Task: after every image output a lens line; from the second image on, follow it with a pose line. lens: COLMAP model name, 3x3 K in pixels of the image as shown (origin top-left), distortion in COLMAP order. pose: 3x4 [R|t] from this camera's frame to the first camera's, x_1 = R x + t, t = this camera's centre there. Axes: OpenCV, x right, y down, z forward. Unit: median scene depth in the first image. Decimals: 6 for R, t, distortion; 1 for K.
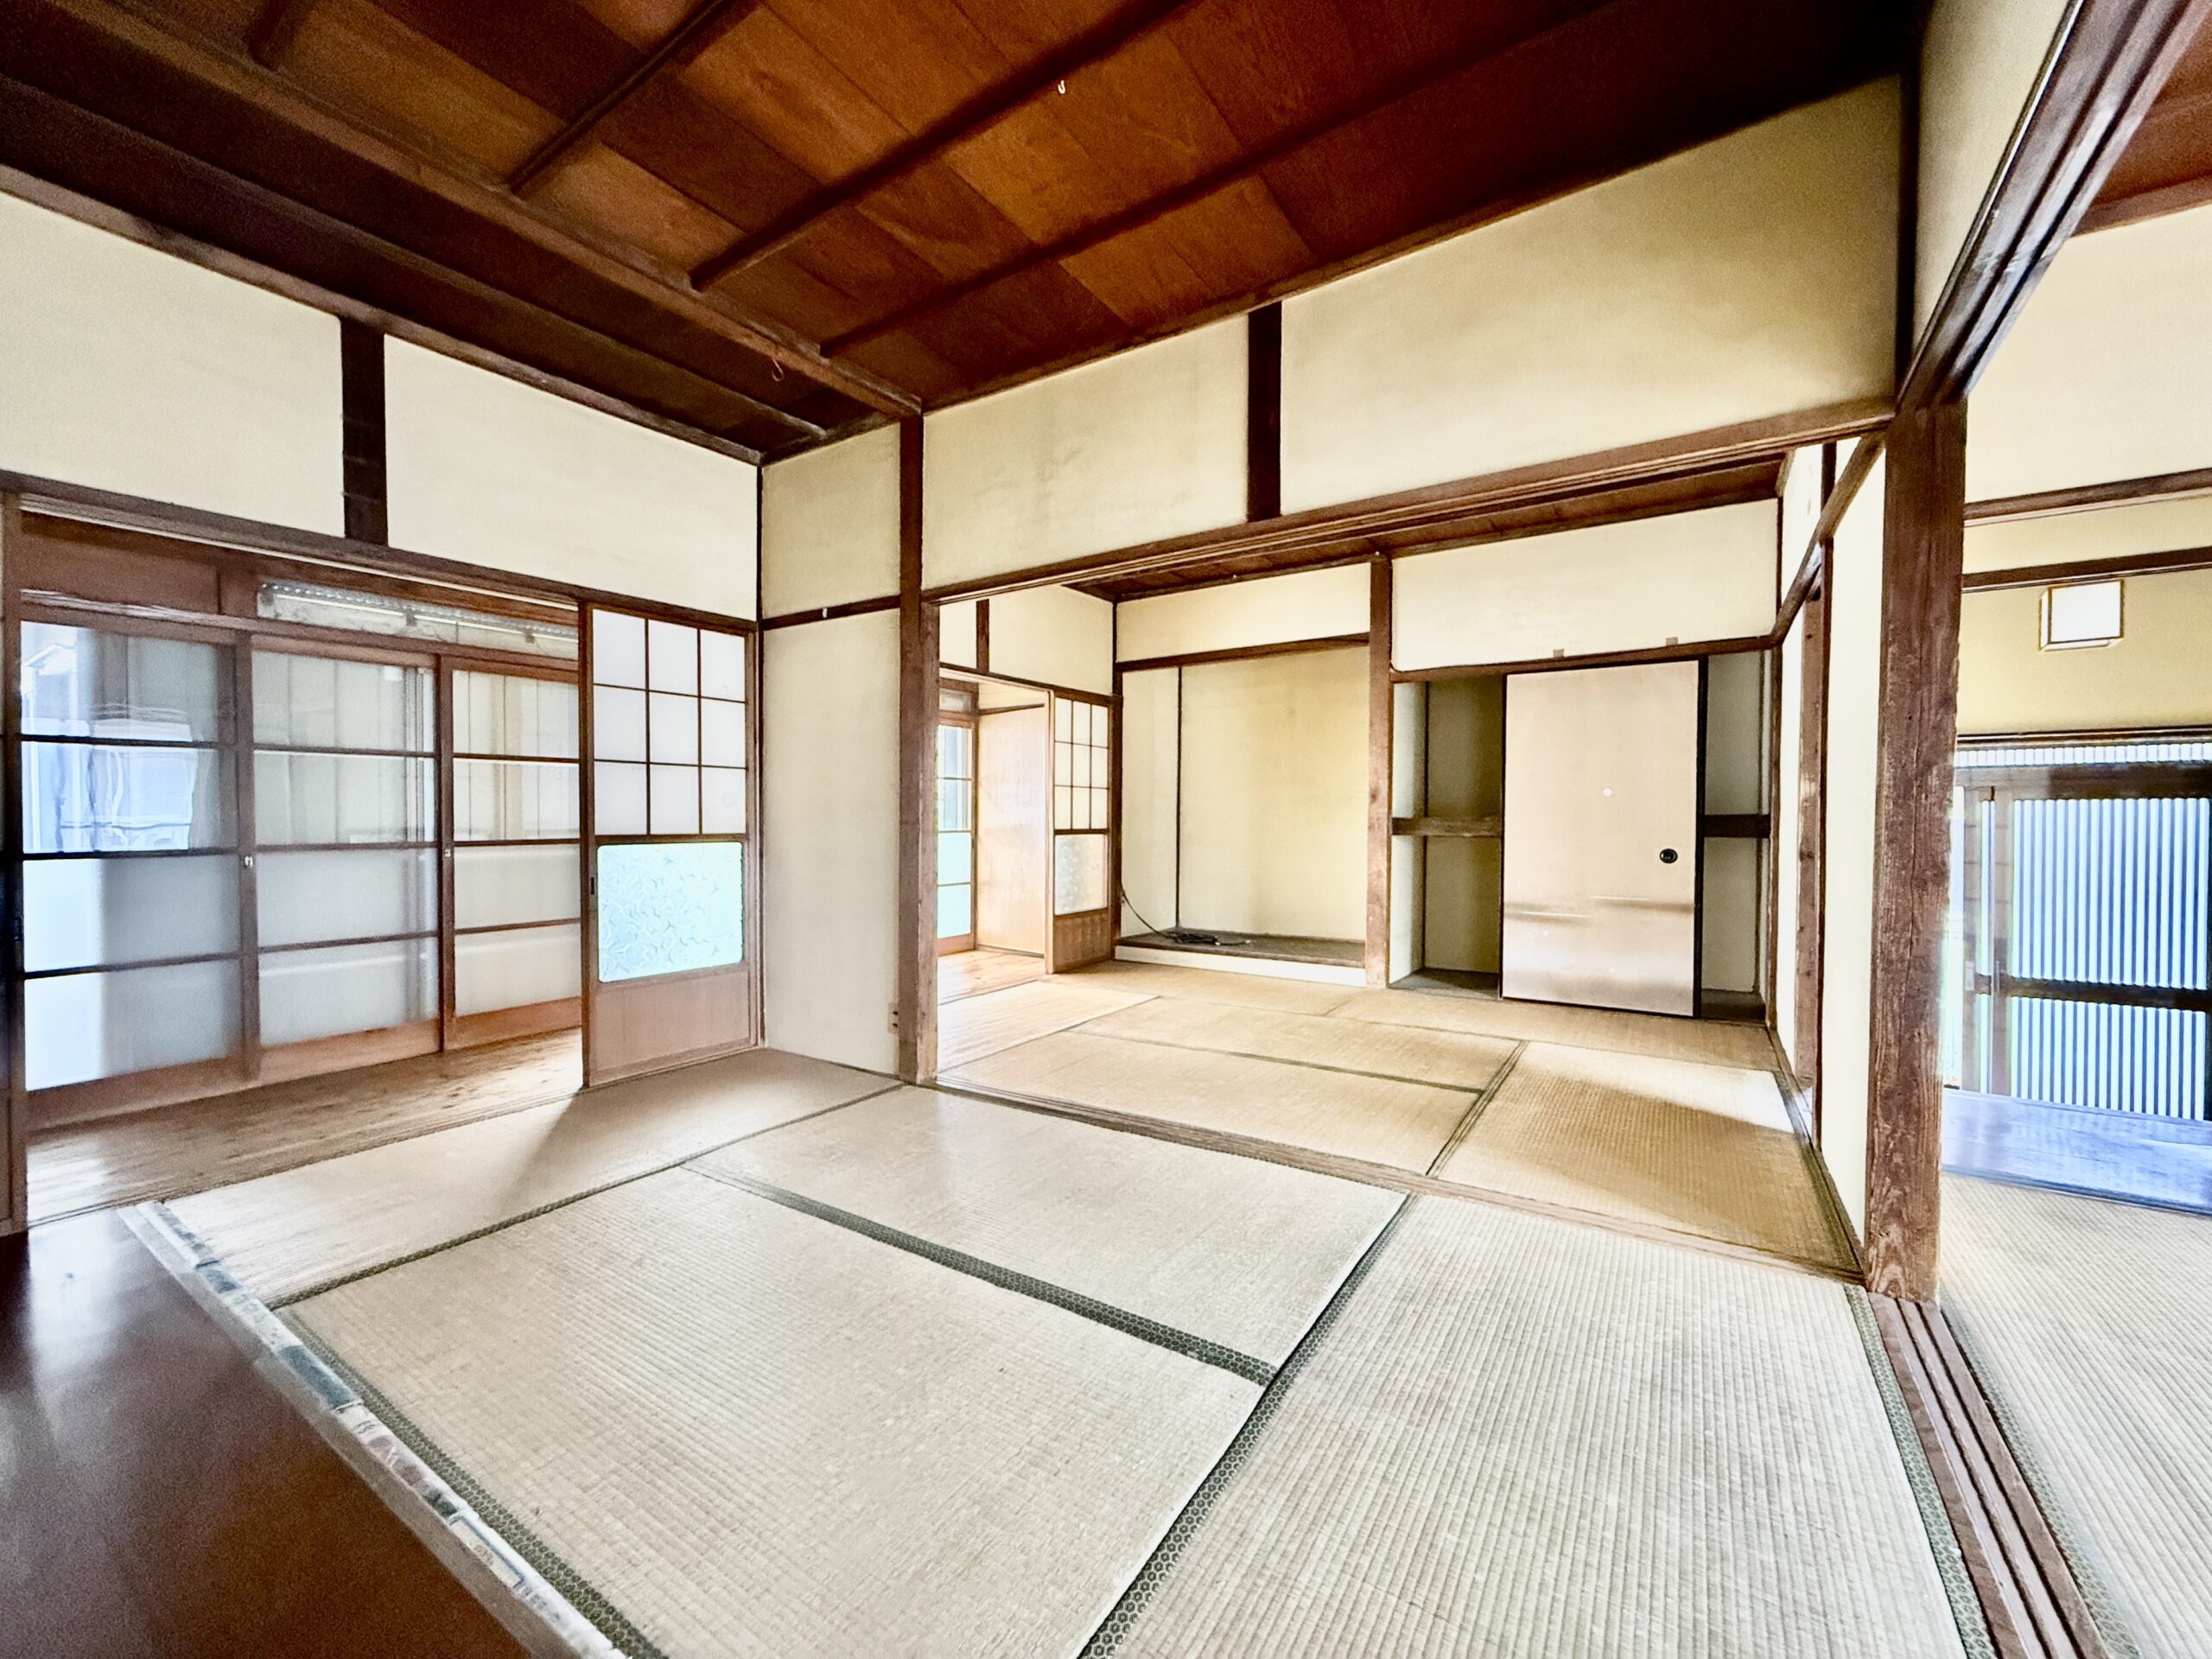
lens RADIAL K [[882.4, 0, 1100.0], [0, 882.4, 829.1], [0, 0, 1]] dist [-0.001032, 0.000342]
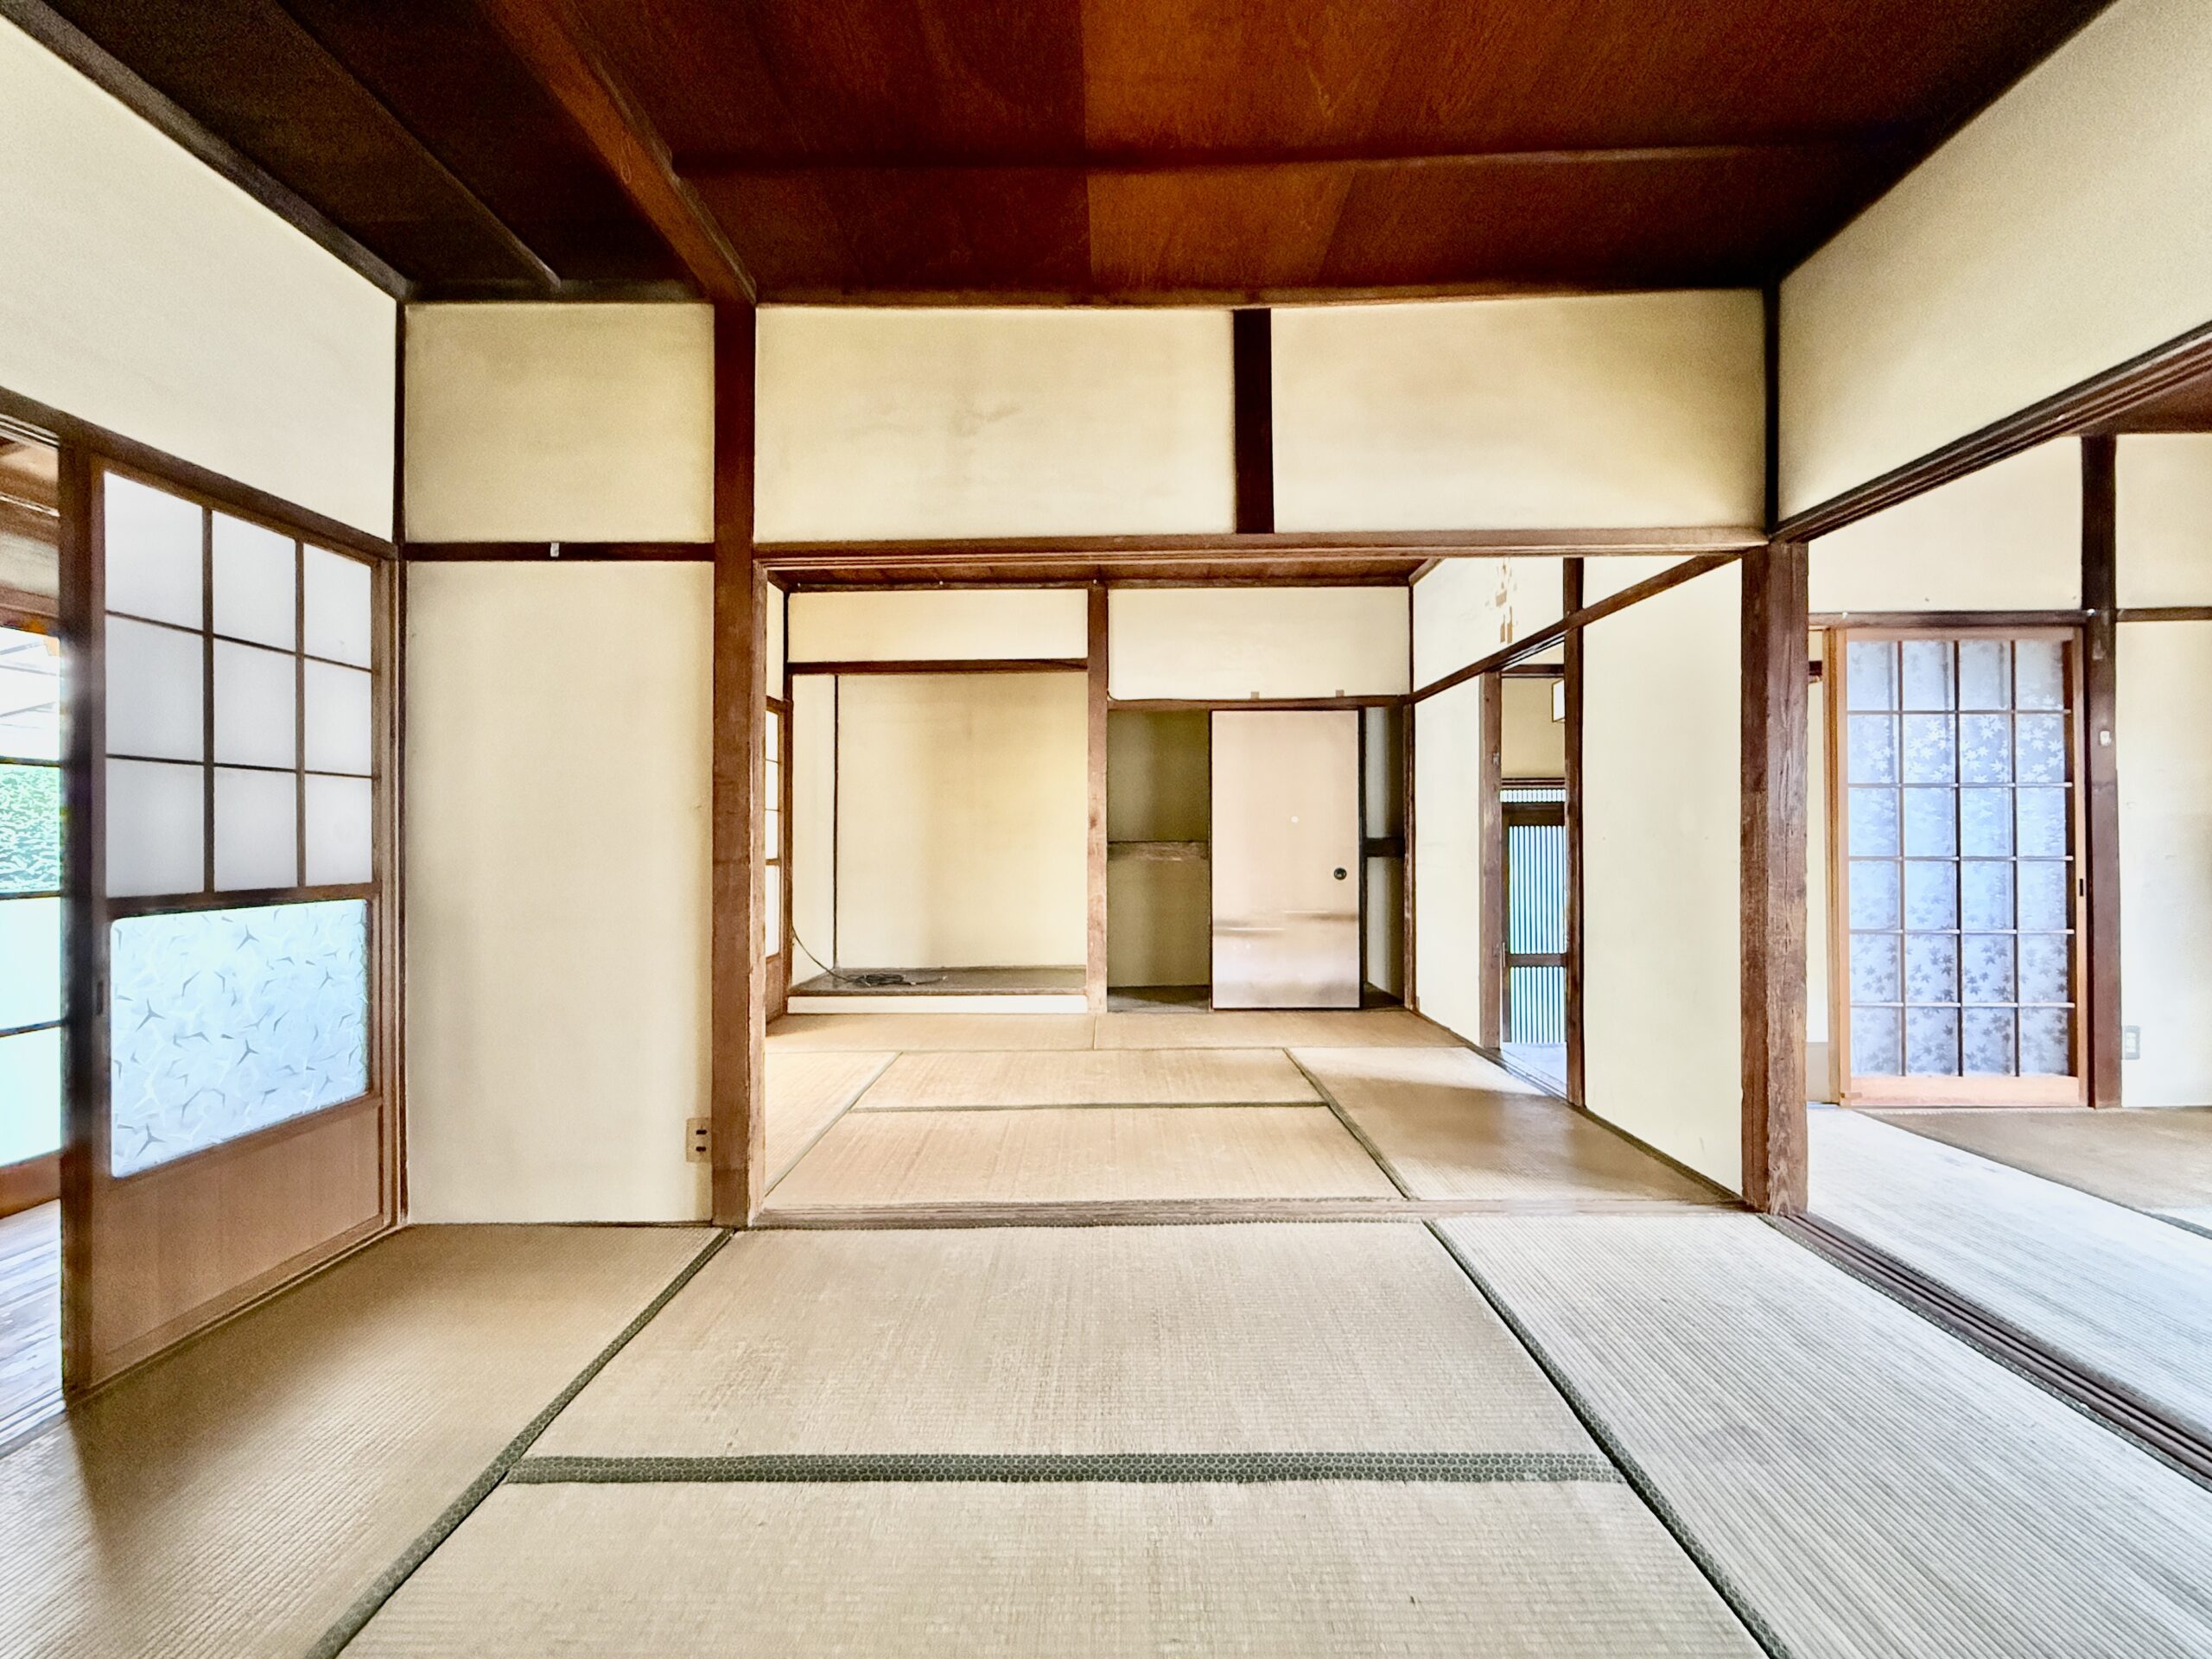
lens RADIAL K [[882.4, 0, 1099.5], [0, 882.4, 831.5], [0, 0, 1]] dist [-0.001032, 0.000342]
pose [[0.841740, -0.003408, 0.539872, -0.322021], [0.013639, 0.999795, -0.014954, -0.015772], [-0.539710, 0.019951, 0.841615, 0.215275]]
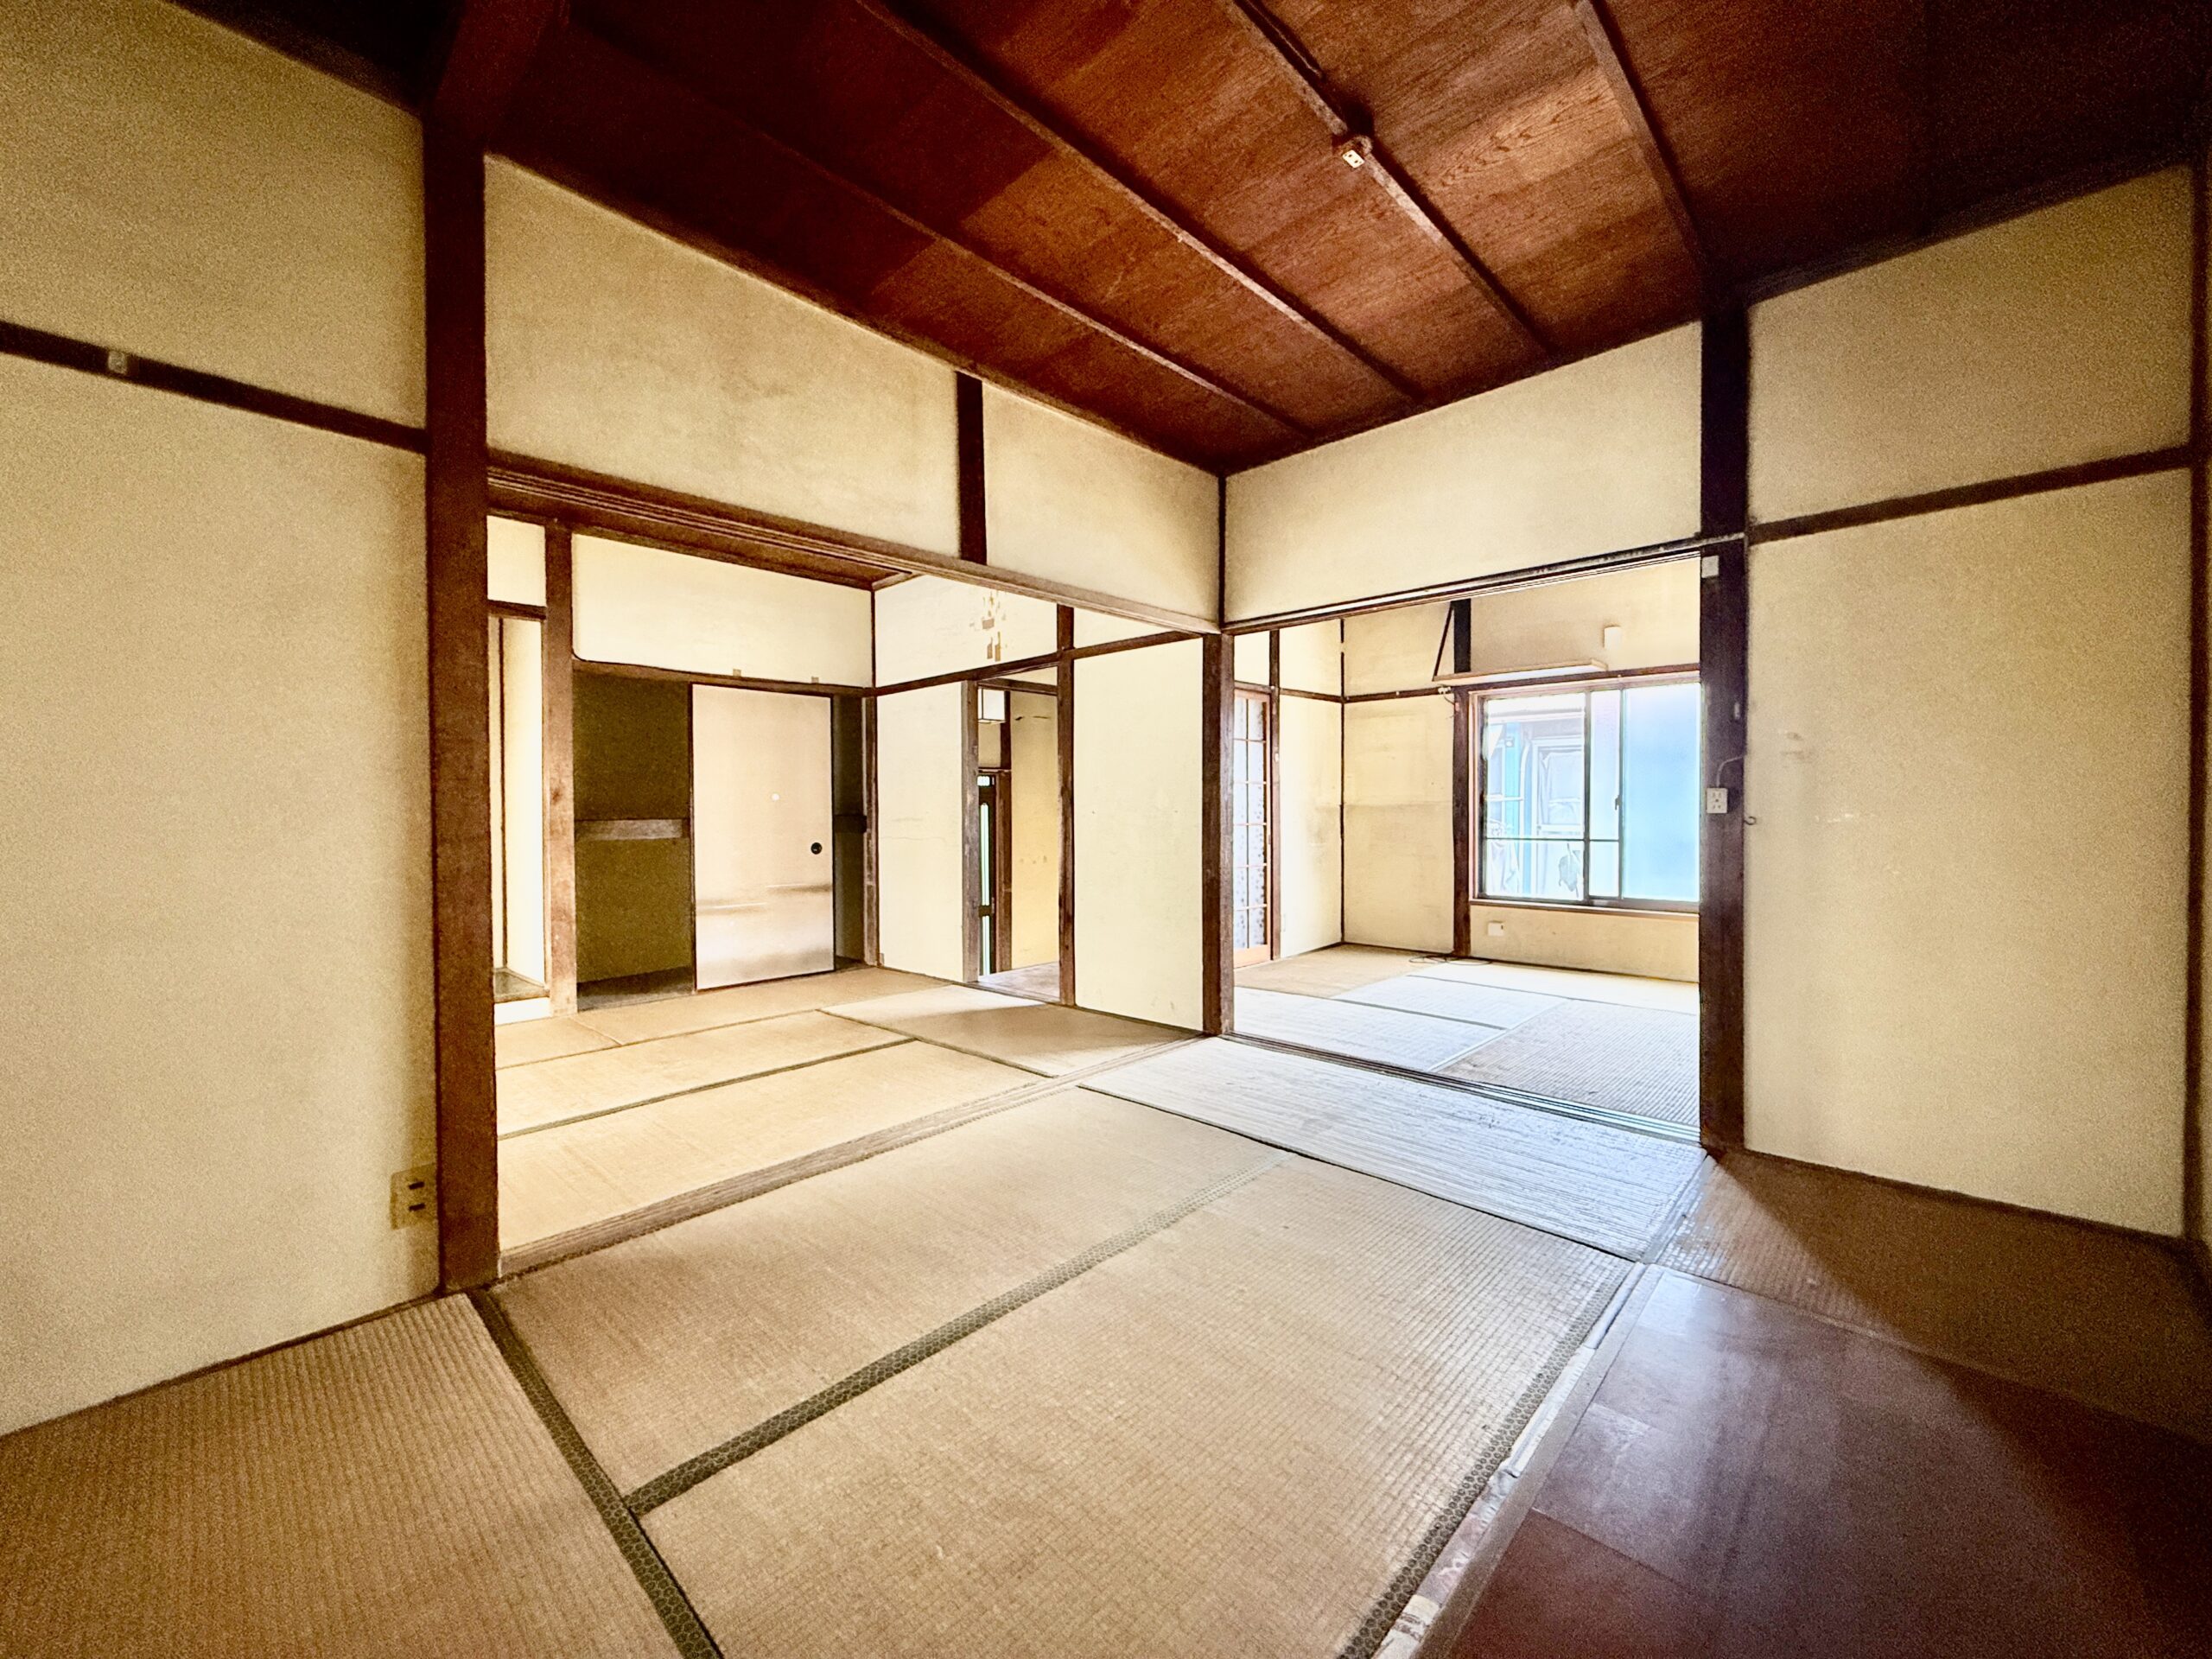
lens RADIAL K [[882.4, 0, 1096.0], [0, 882.4, 834.2], [0, 0, 1]] dist [-0.001032, 0.000342]
pose [[0.180995, -0.027260, 0.983106, -0.647769], [0.020623, 0.999501, 0.023918, -0.014705], [-0.983268, 0.015946, 0.181467, 0.448952]]
